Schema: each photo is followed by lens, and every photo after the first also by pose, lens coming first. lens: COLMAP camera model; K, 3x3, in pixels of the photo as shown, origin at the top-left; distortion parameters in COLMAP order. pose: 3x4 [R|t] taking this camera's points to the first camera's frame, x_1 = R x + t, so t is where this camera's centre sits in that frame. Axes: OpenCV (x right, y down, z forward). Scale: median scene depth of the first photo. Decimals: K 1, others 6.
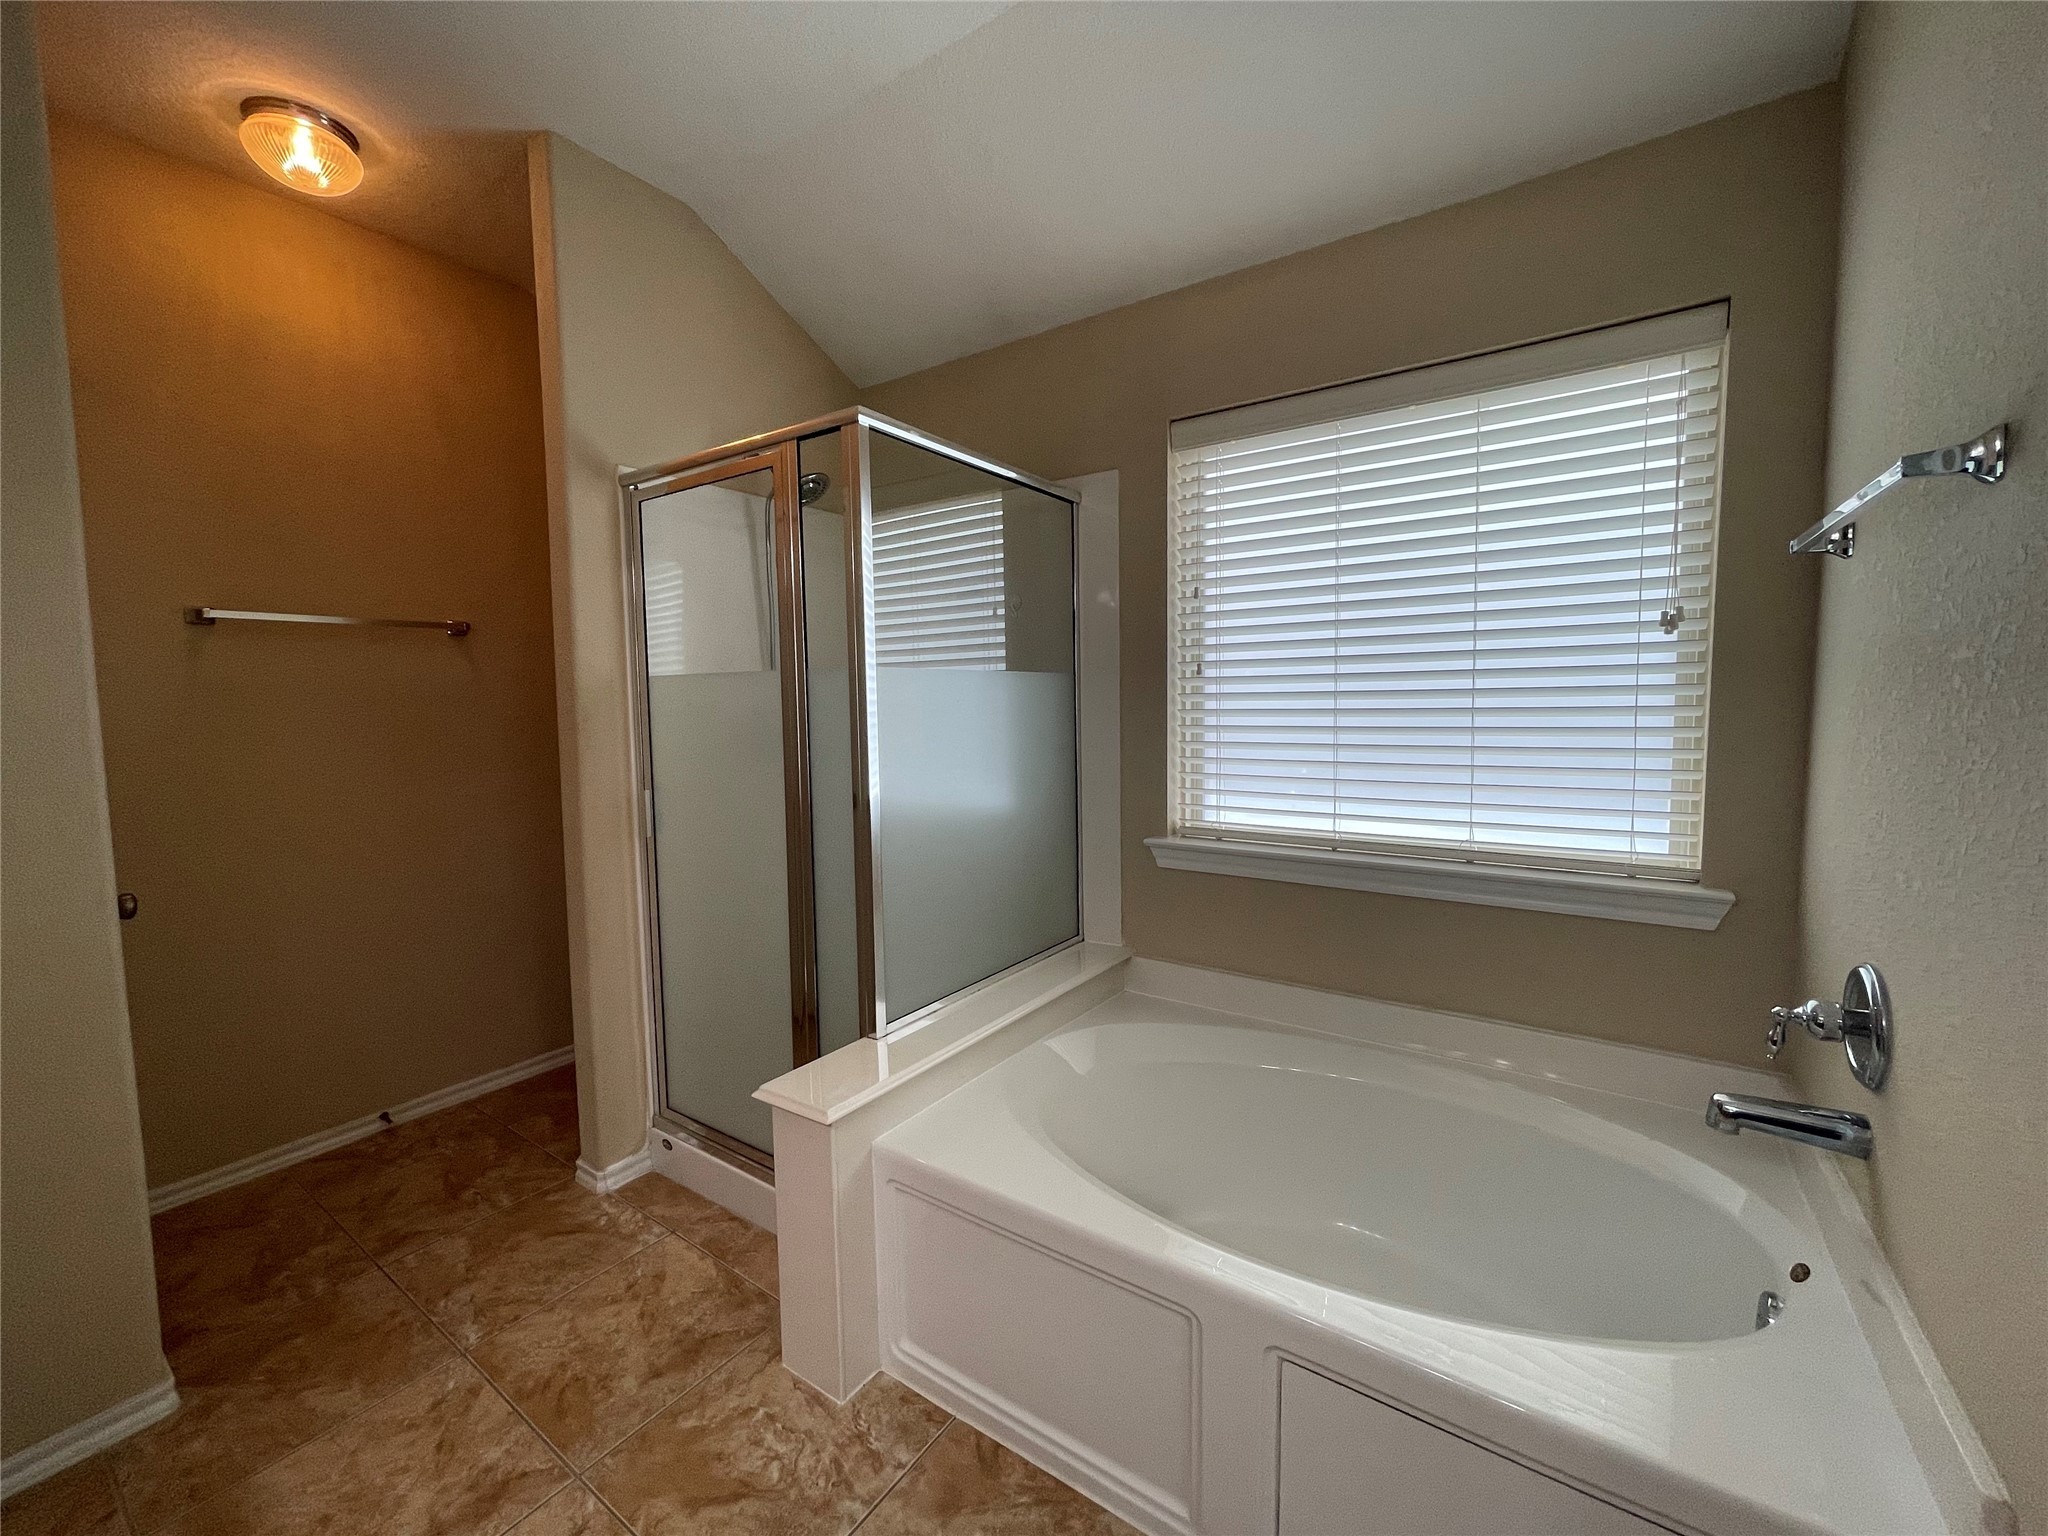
lens RADIAL K [[823.1, 0, 1029.0], [0, 823.1, 763.1], [0, 0, 1]] dist [0.002642, -0.003594]
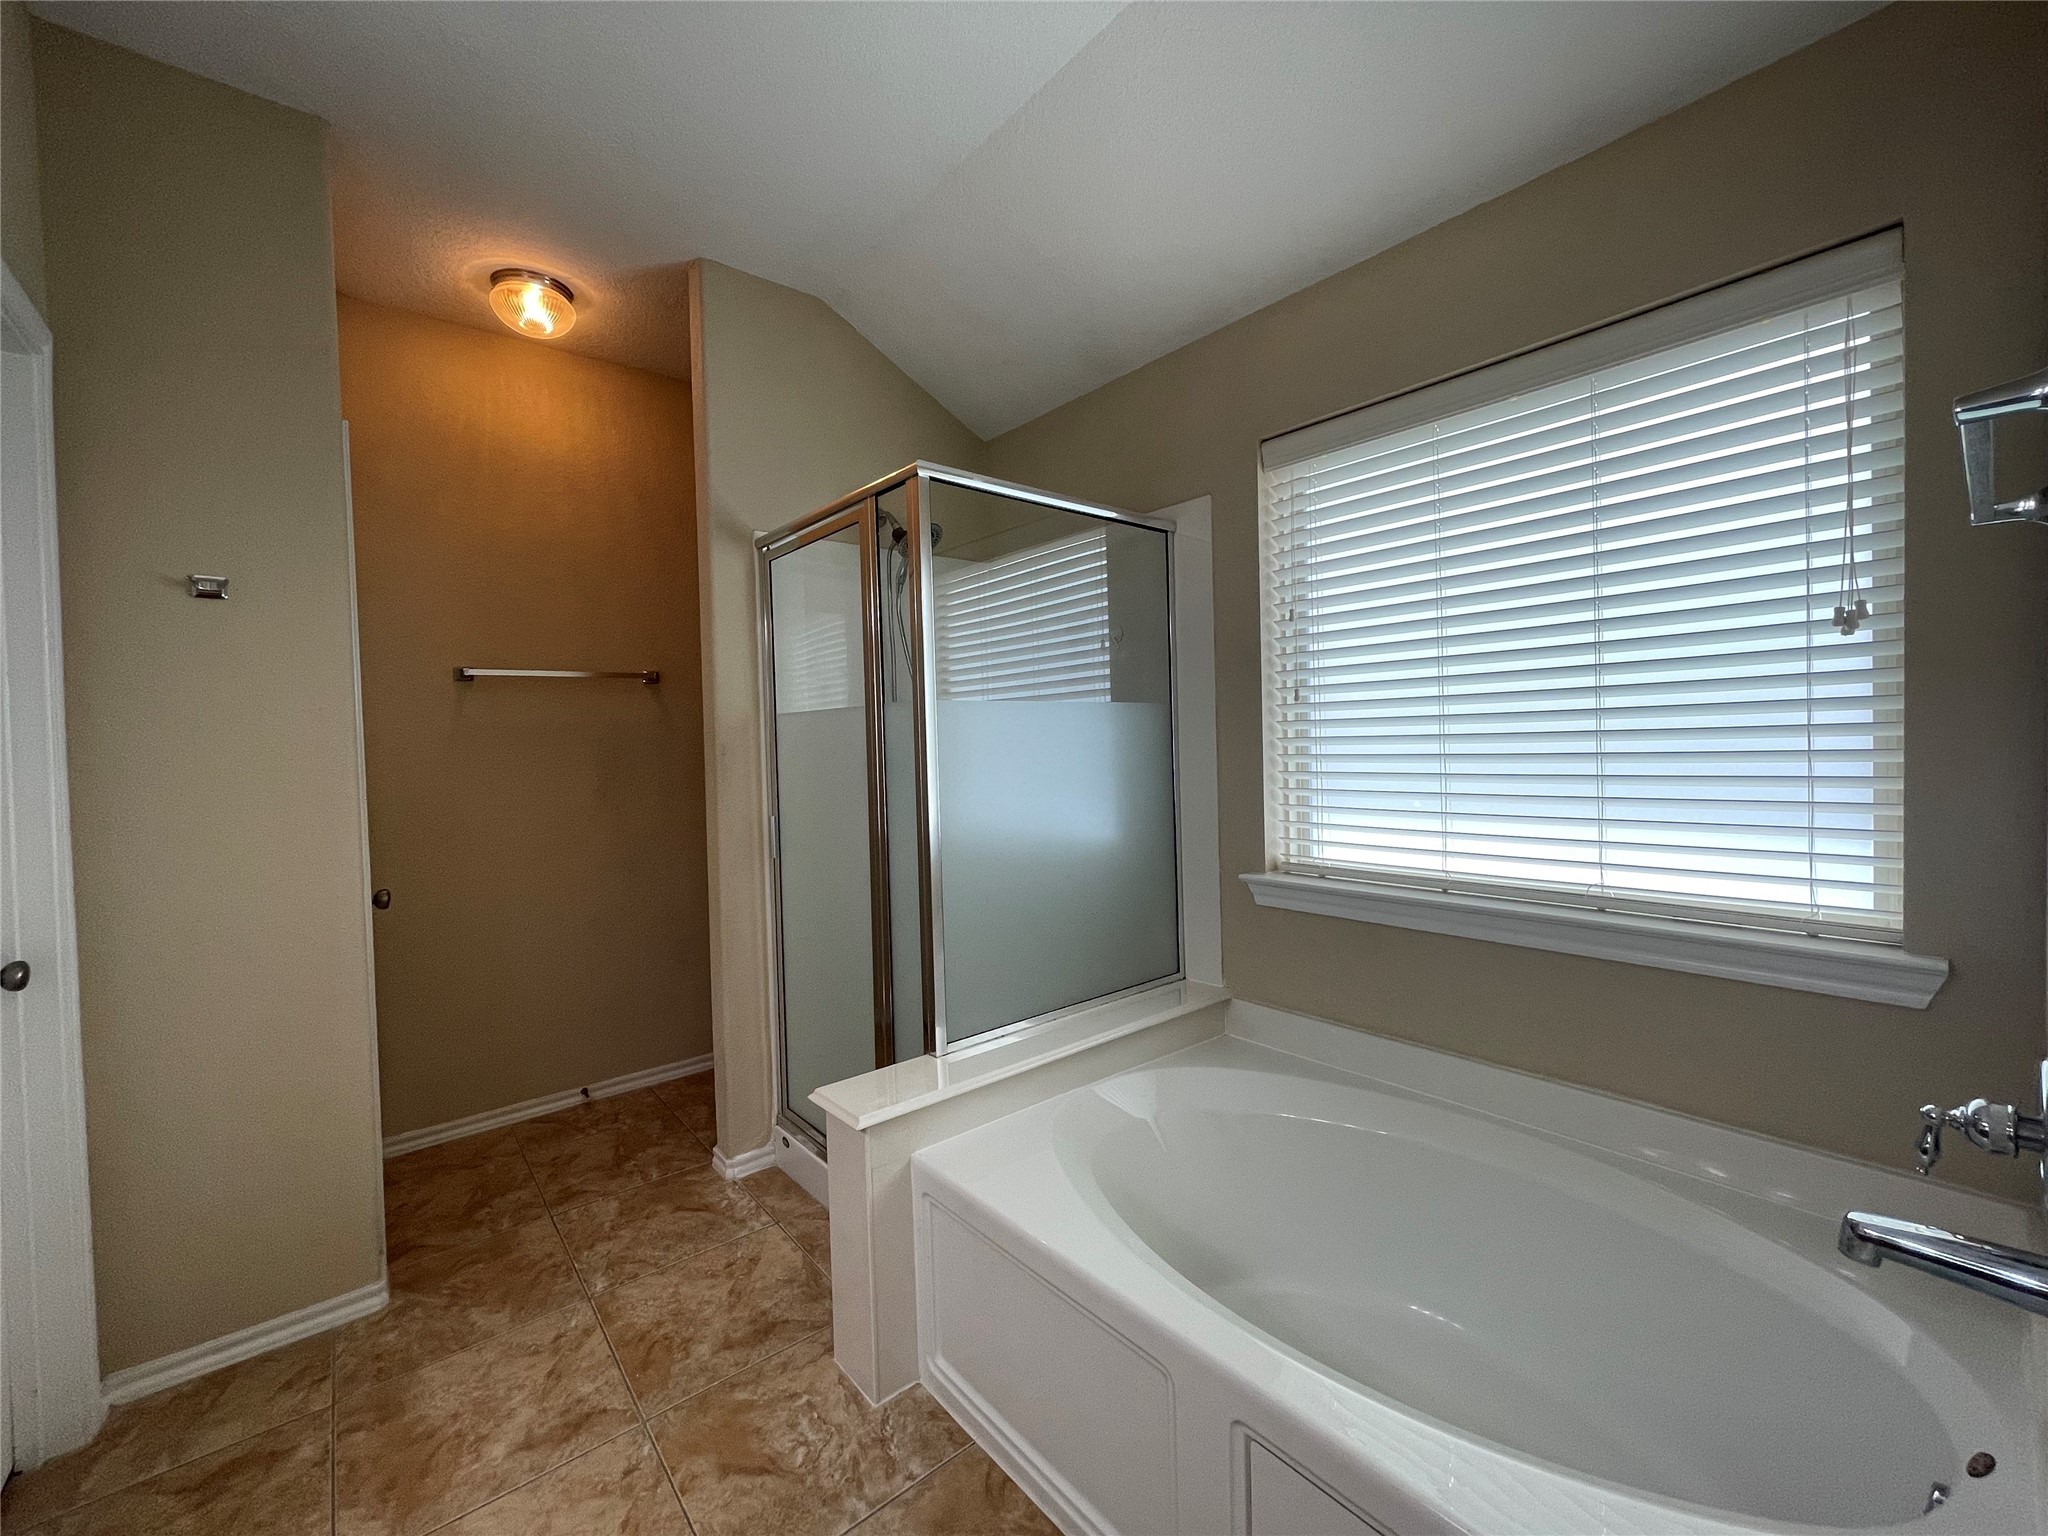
lens RADIAL K [[827.7, 0, 1024.9], [0, 827.7, 762.7], [0, 0, 1]] dist [-0.001649, -0.000499]
pose [[0.963757, -0.004847, -0.266738, 0.201812], [-0.007615, 0.998928, -0.045667, 0.011318], [0.266673, 0.046044, 0.962686, 0.008085]]
